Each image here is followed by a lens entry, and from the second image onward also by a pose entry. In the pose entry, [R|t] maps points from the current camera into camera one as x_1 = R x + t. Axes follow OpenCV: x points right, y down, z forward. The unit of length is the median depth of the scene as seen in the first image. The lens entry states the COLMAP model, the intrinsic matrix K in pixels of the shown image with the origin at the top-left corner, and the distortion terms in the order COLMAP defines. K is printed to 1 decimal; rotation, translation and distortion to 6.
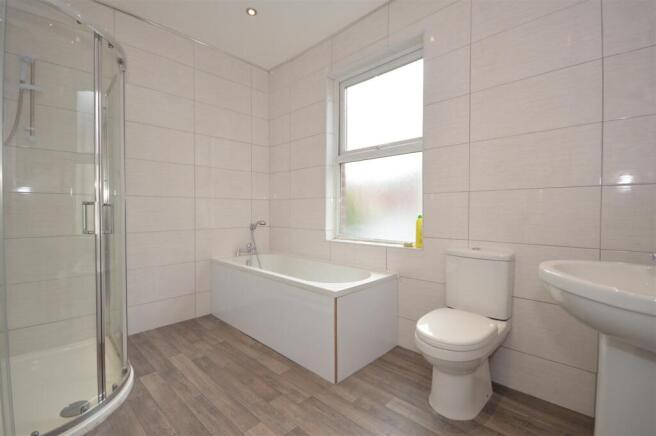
lens RADIAL K [[293.7, 0, 331.9], [0, 293.7, 215.1], [0, 0, 1]] dist [0.000607, 0.000007]
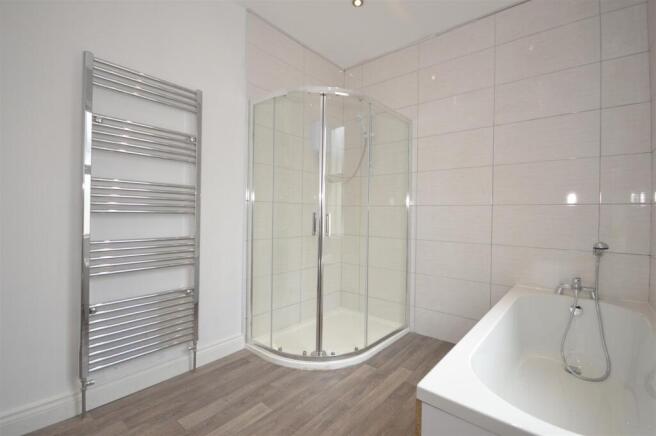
lens RADIAL K [[293.7, 0, 332.3], [0, 293.7, 214.5], [0, 0, 1]] dist [-0.000093, -0.000154]
pose [[0.082075, -0.000448, -0.996626, 0.450983], [-0.034303, 0.999406, -0.003274, -0.022066], [0.996036, 0.034456, 0.082011, 0.719399]]
